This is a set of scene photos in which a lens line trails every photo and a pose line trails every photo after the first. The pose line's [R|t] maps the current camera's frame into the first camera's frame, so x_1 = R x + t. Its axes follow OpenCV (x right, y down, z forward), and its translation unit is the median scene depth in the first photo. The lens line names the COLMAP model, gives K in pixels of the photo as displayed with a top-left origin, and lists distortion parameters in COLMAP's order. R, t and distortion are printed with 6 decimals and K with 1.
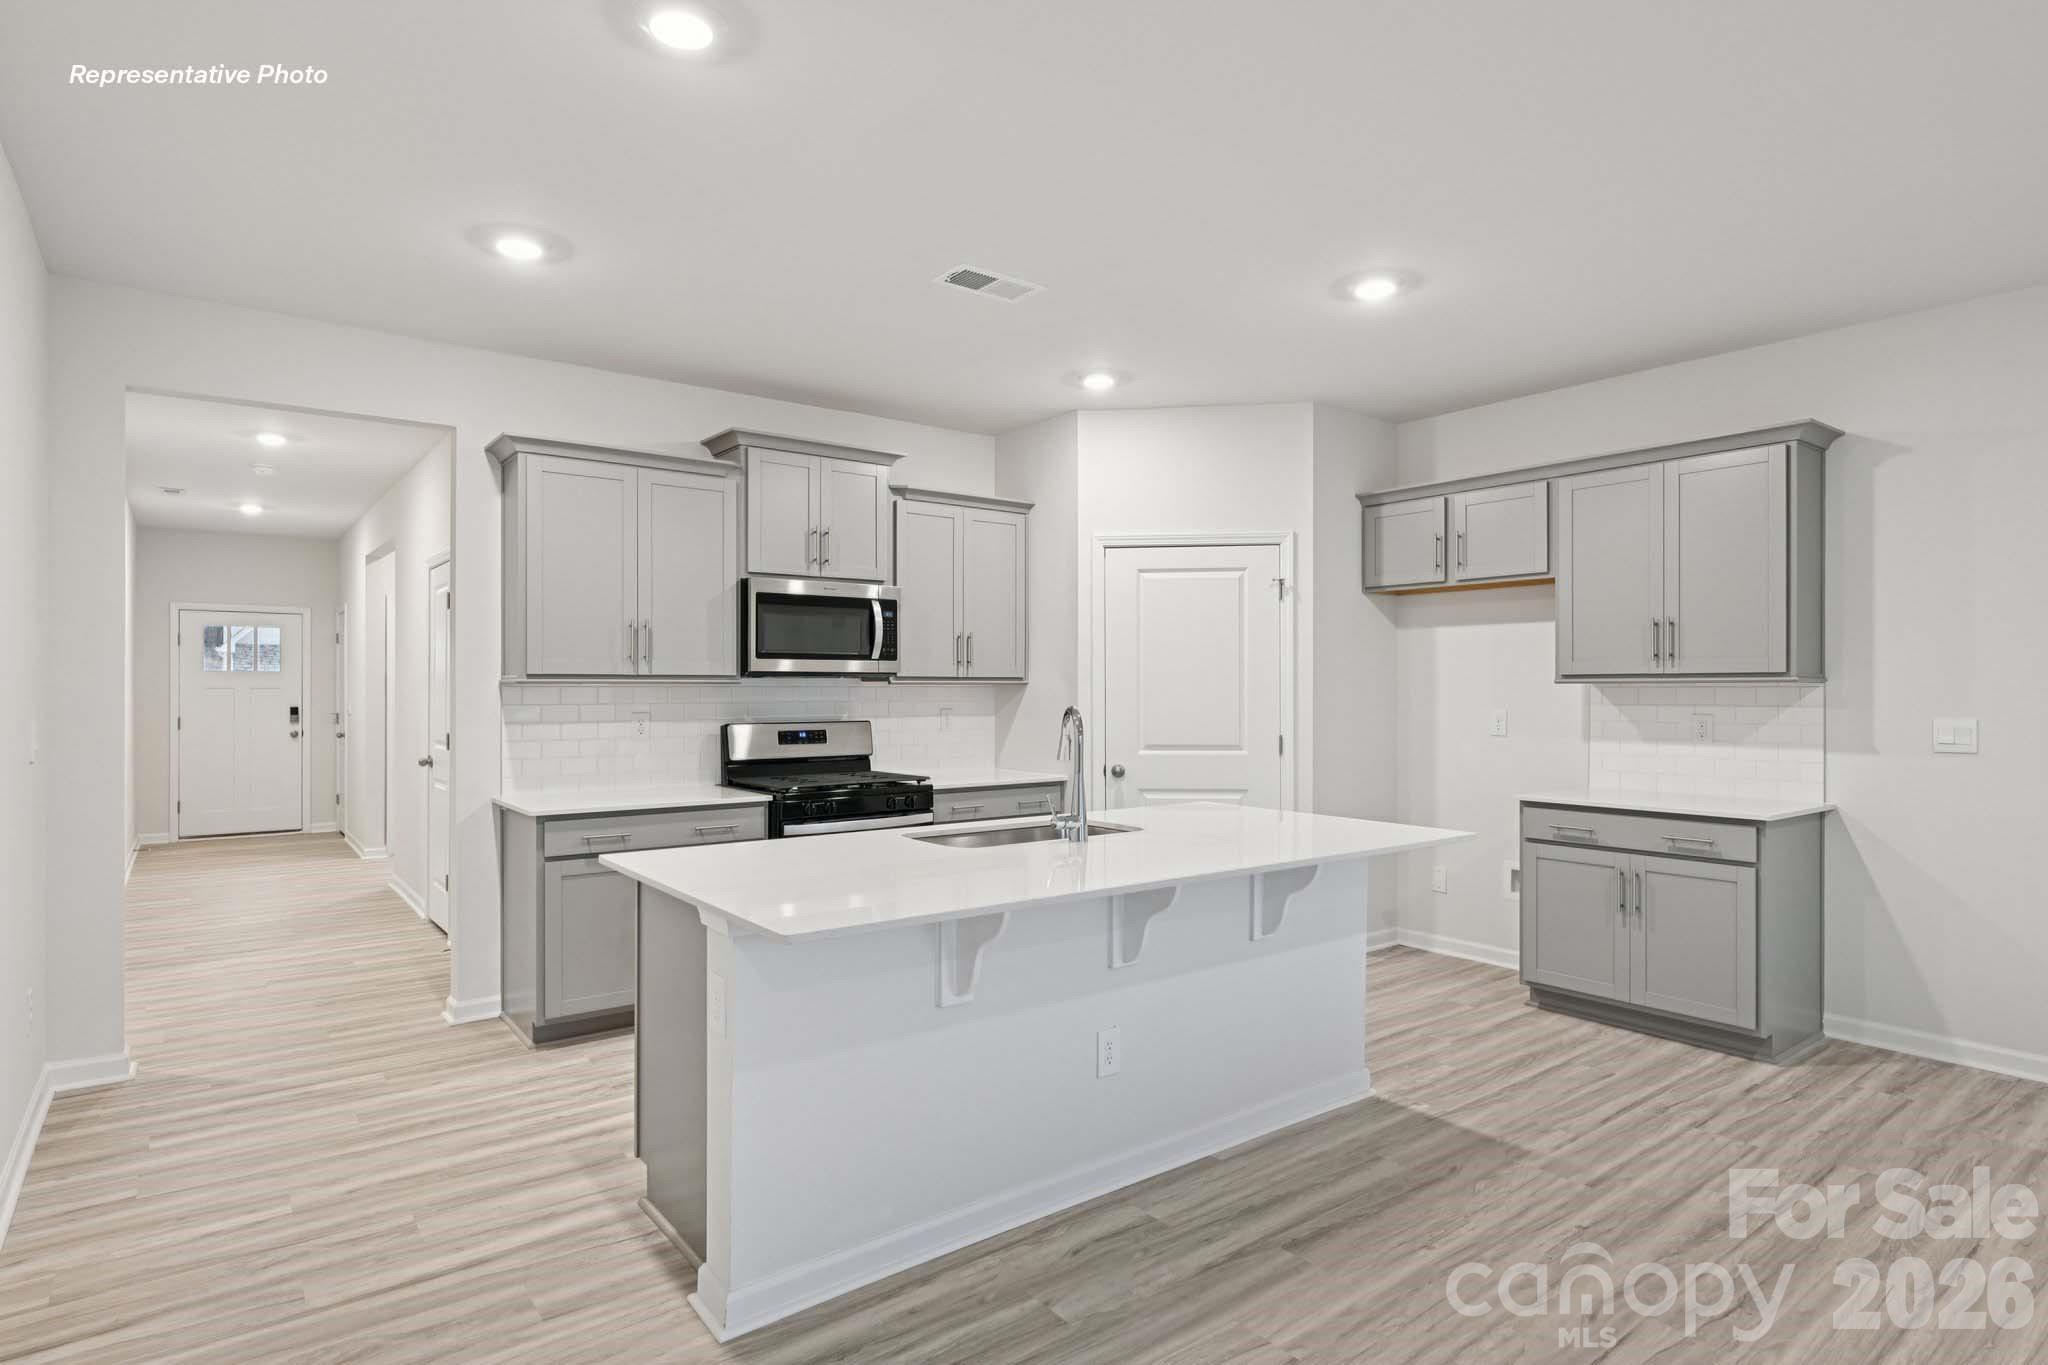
lens RADIAL K [[1083.9, 0, 1024.0], [0, 1083.9, 682.5], [0, 0, 1]] dist [-0.000313, -0.000375]
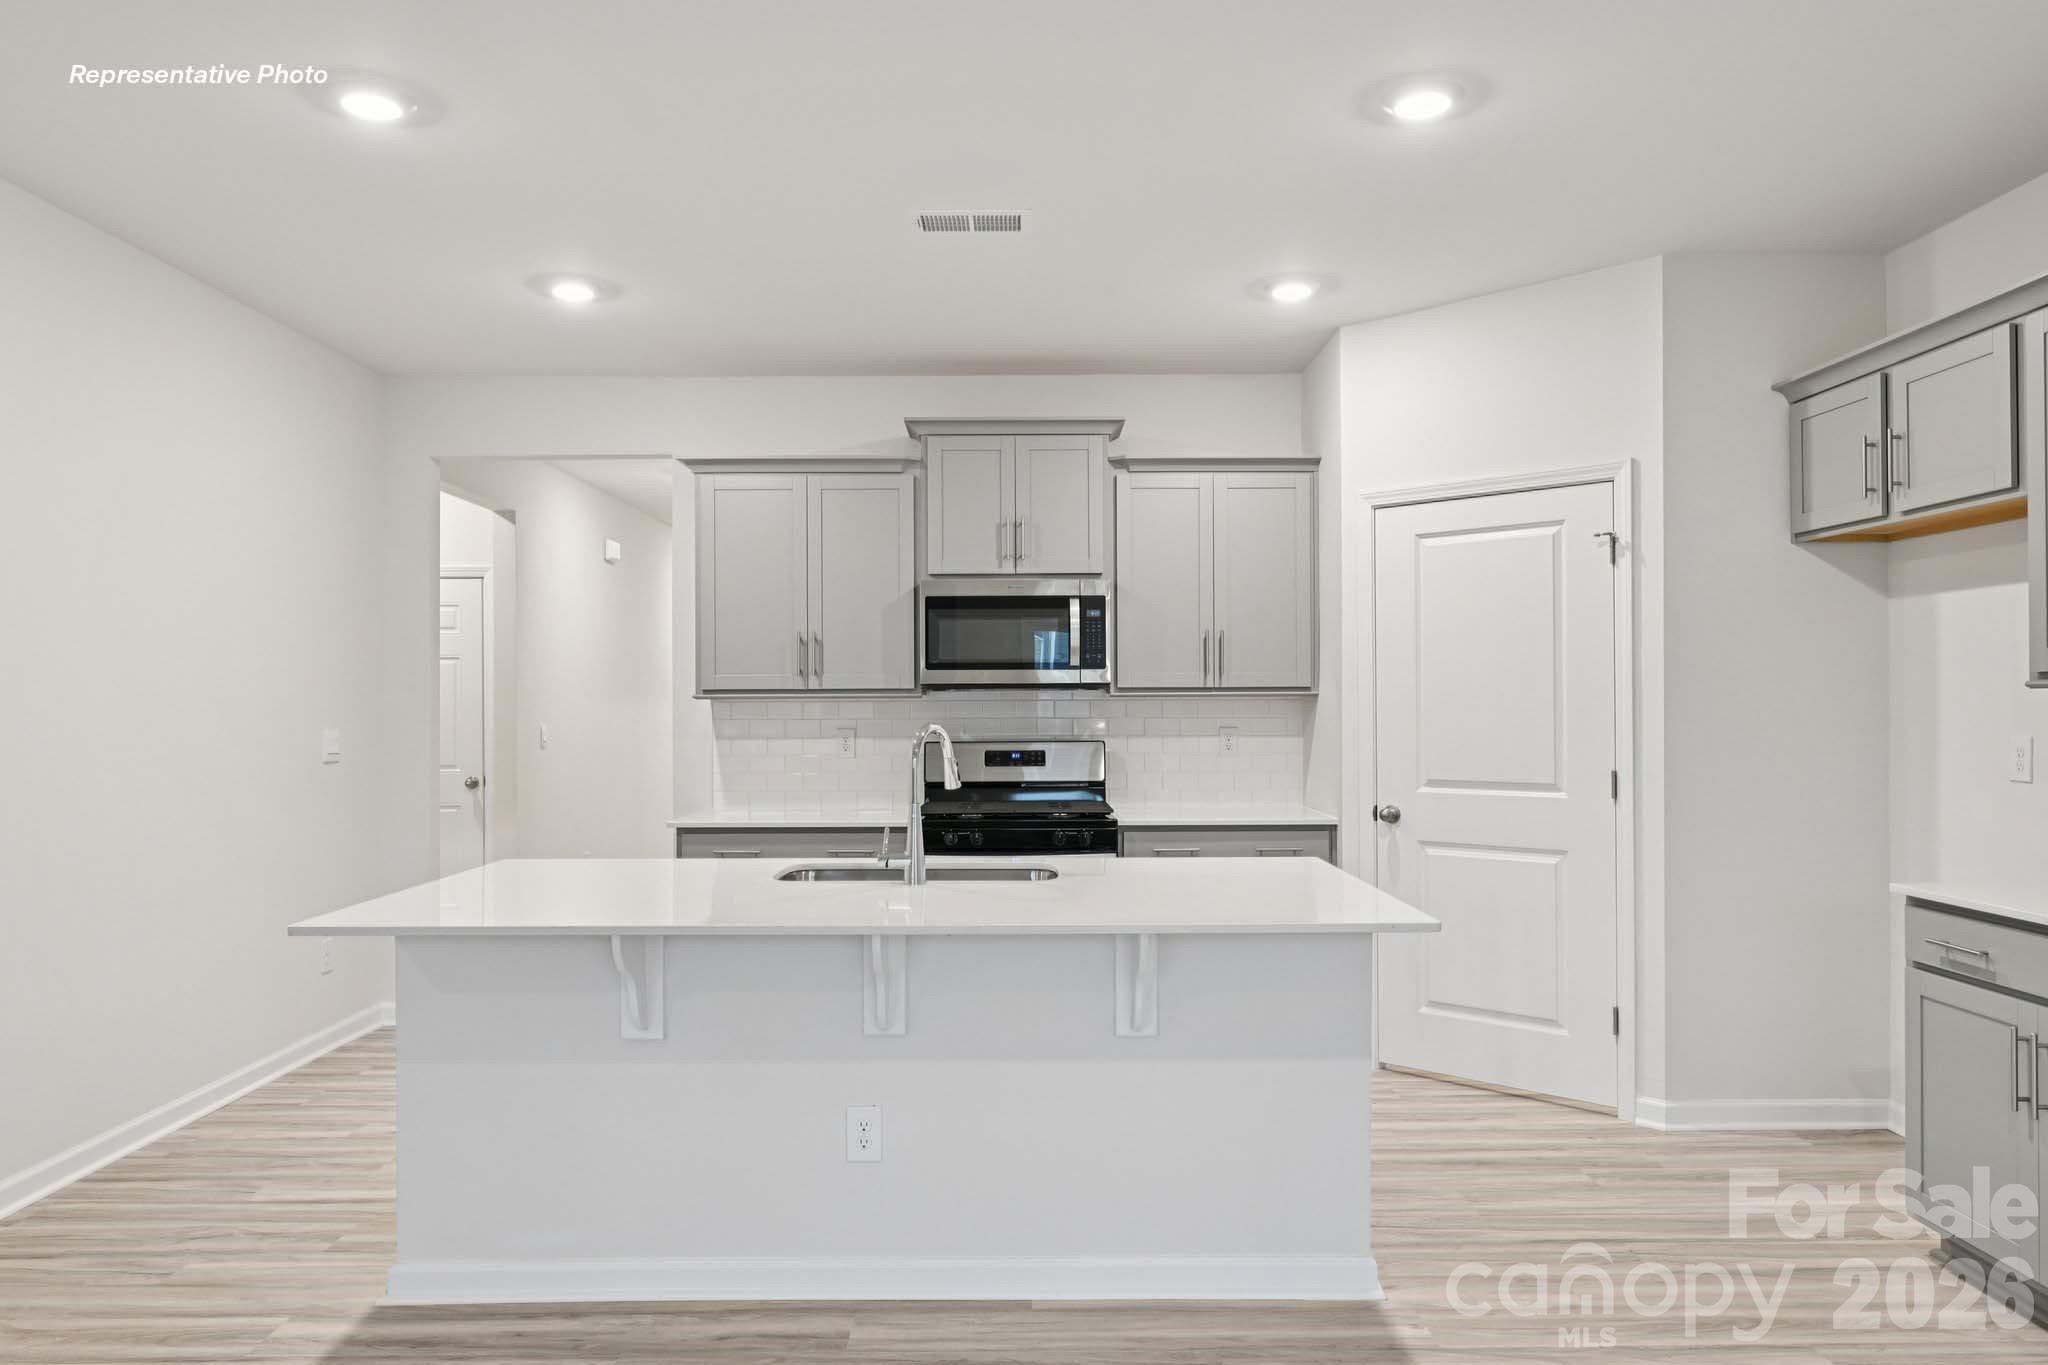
lens RADIAL K [[1359.2, 0, 1018.5], [0, 1359.2, 691.2], [0, 0, 1]] dist [0.003088, 0.000392]
pose [[0.796636, -0.008877, -0.604394, 0.497287], [0.008266, 0.999959, -0.003792, 0.000598], [0.604402, -0.001975, 0.796677, 0.139805]]
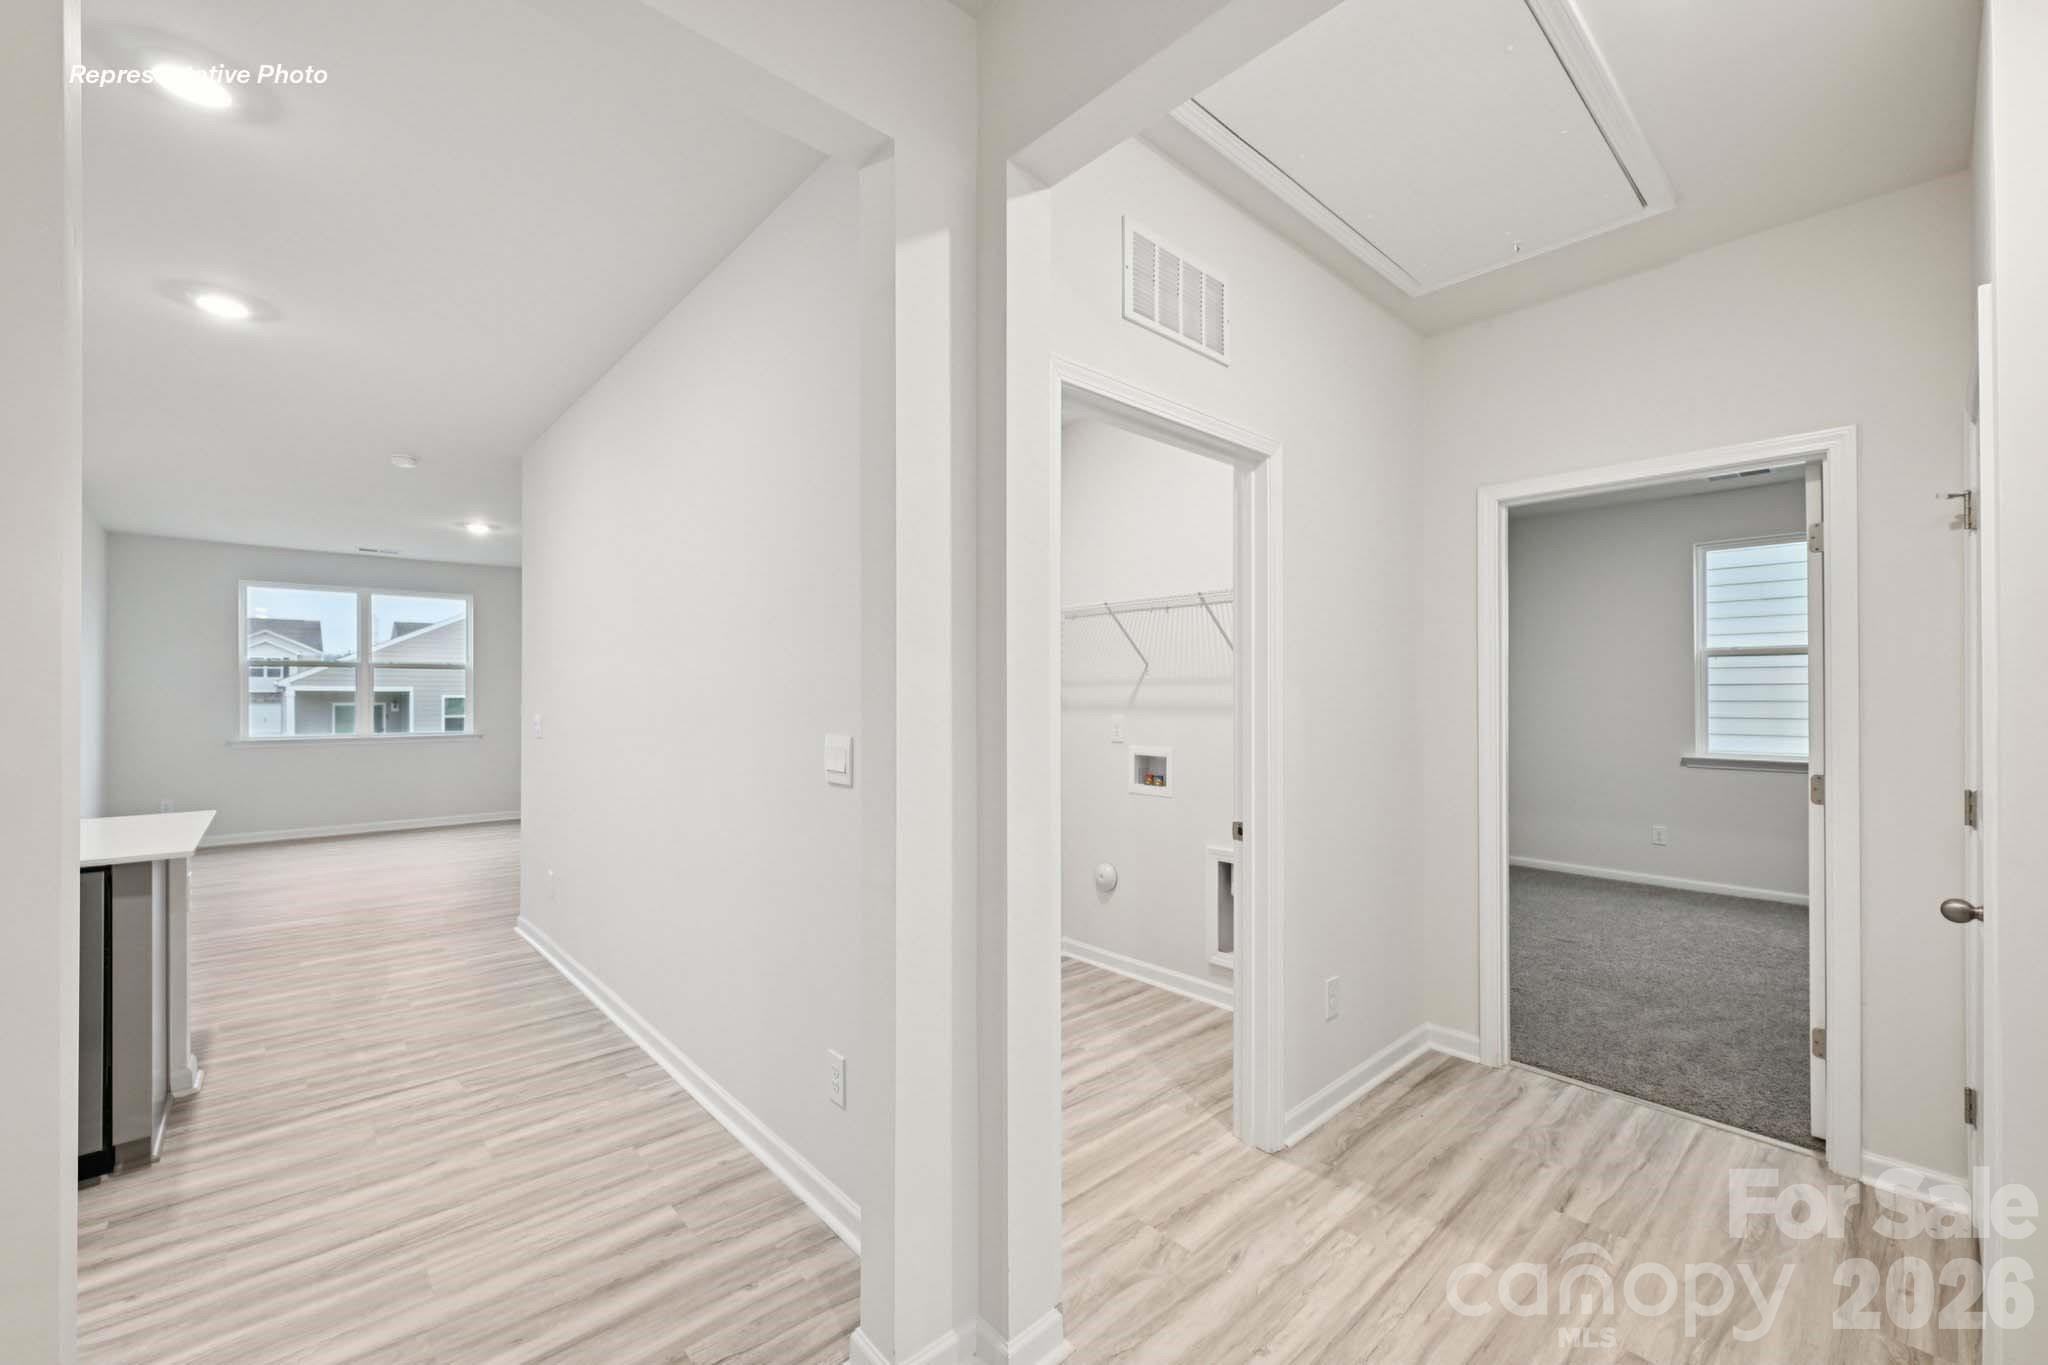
lens RADIAL K [[831.9, 0, 1024.0], [0, 831.9, 682.5], [0, 0, 1]] dist [0.000526, 0.000168]
pose [[-0.996774, 0.000355, -0.080263, -0.689572], [0.001497, 0.999898, -0.014172, 0.003029], [0.080250, -0.014246, -0.996673, 1.135982]]
